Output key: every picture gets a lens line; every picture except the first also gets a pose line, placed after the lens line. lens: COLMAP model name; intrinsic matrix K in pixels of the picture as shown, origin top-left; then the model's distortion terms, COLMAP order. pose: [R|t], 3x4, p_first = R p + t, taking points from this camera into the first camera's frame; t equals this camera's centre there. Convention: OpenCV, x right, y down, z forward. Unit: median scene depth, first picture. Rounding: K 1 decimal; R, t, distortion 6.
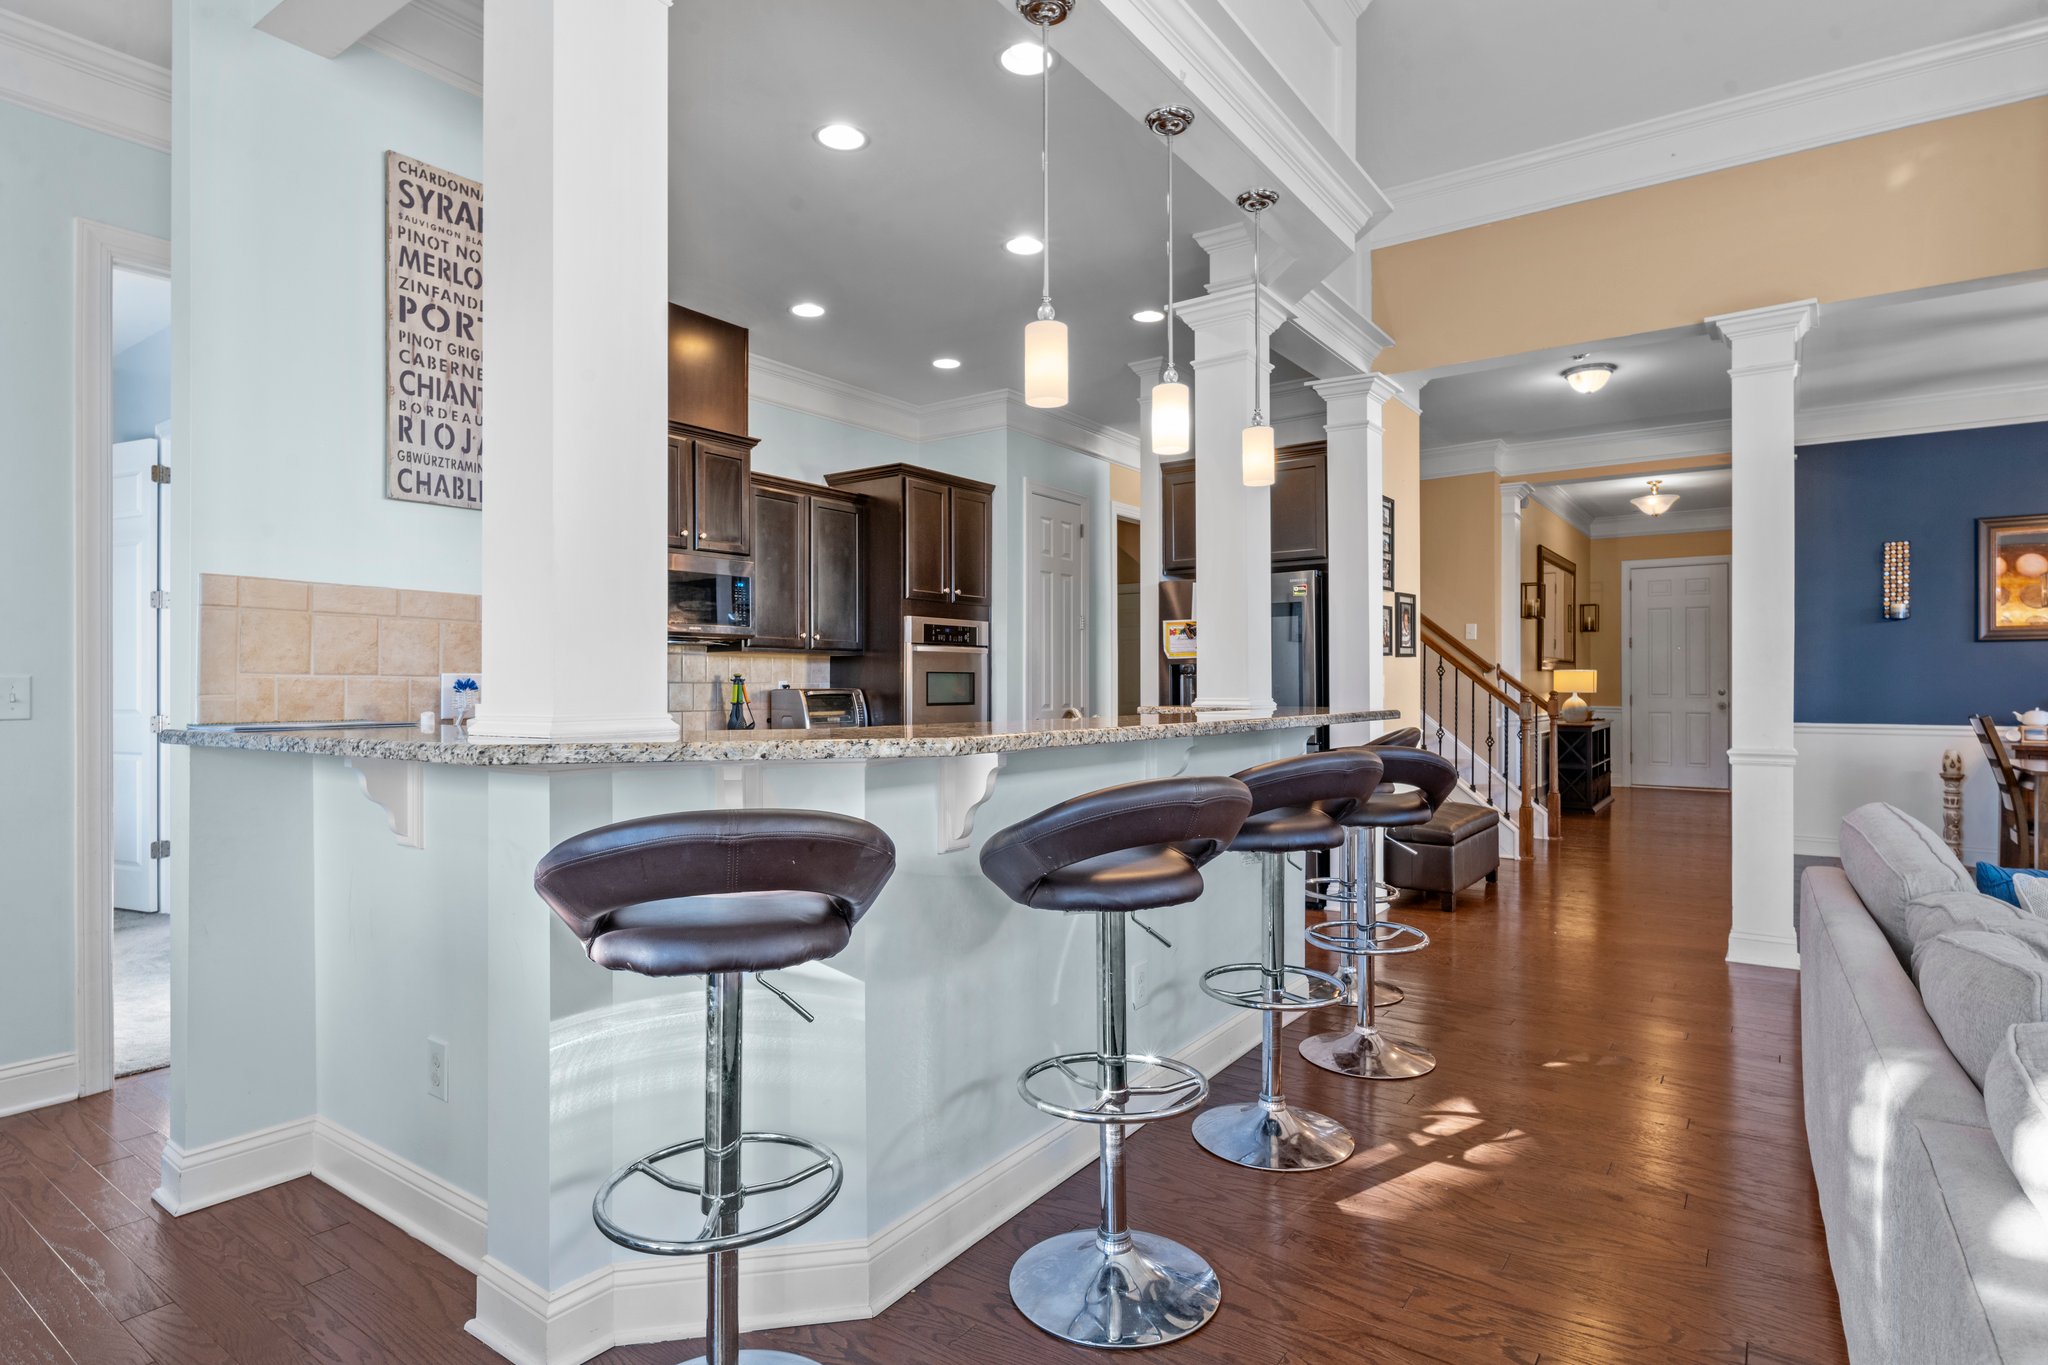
lens RADIAL K [[1071.5, 0, 1029.5], [0, 1071.5, 690.8], [0, 0, 1]] dist [-0.002945, -0.001185]
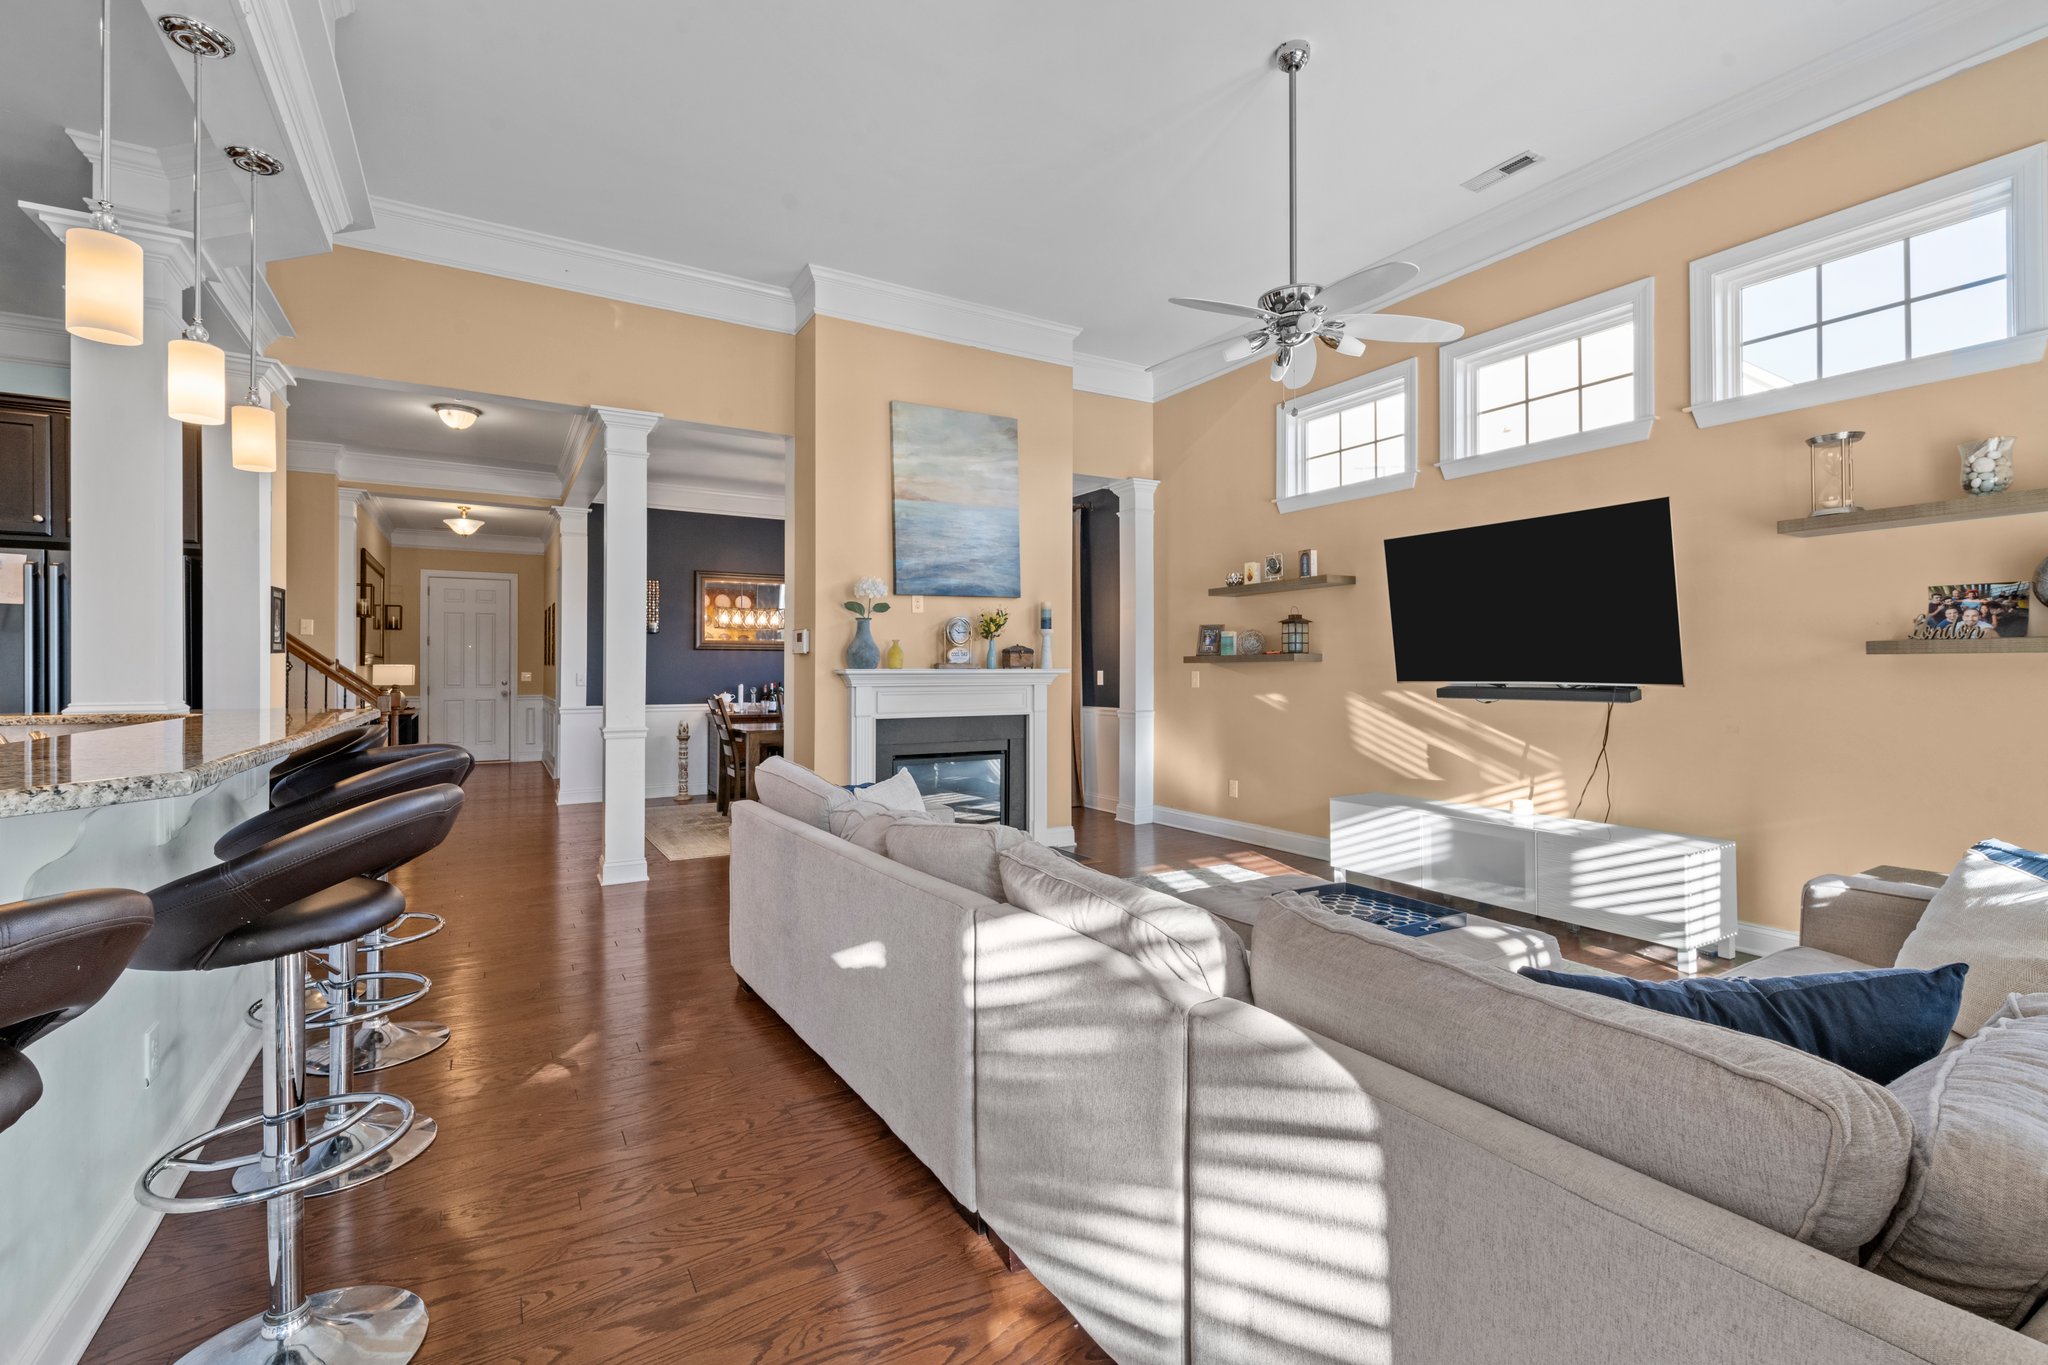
lens RADIAL K [[895.9, 0, 1024.2], [0, 895.9, 677.2], [0, 0, 1]] dist [0.000472, 0.000436]
pose [[0.395826, -0.005477, 0.918309, -0.130154], [0.006823, 0.999972, 0.003023, -0.007099], [-0.918300, 0.005069, 0.395853, 0.049785]]
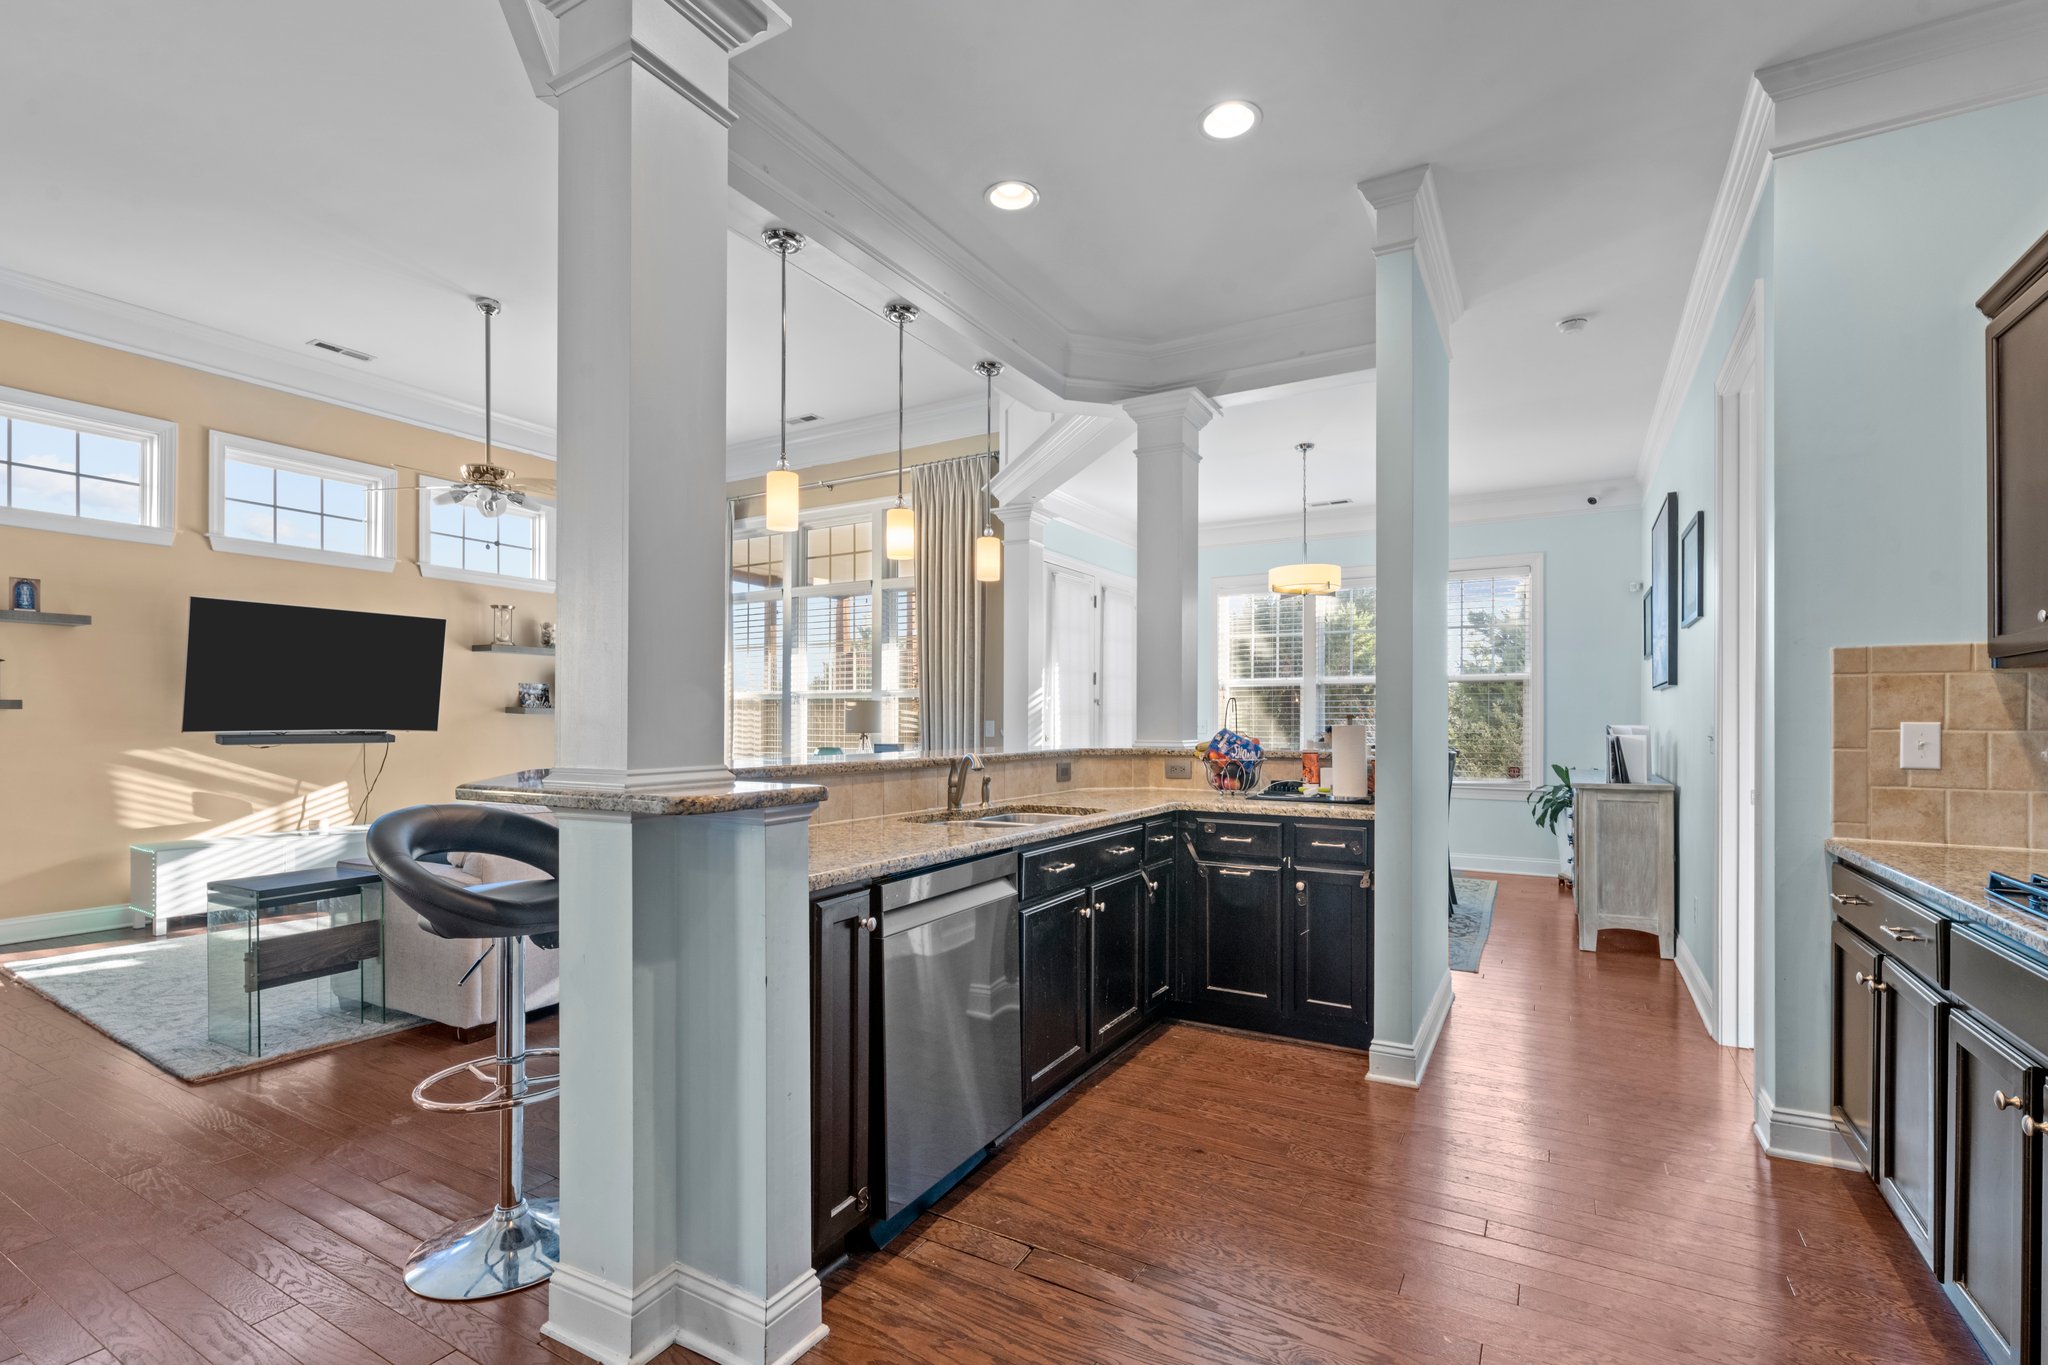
lens RADIAL K [[914.9, 0, 1027.3], [0, 914.9, 725.5], [0, 0, 1]] dist [-0.000229, 0.000123]
pose [[-0.995911, 0.001918, -0.090325, 0.029294], [0.001085, 0.999956, 0.009264, -0.011159], [0.090339, 0.009128, -0.995869, 1.005265]]
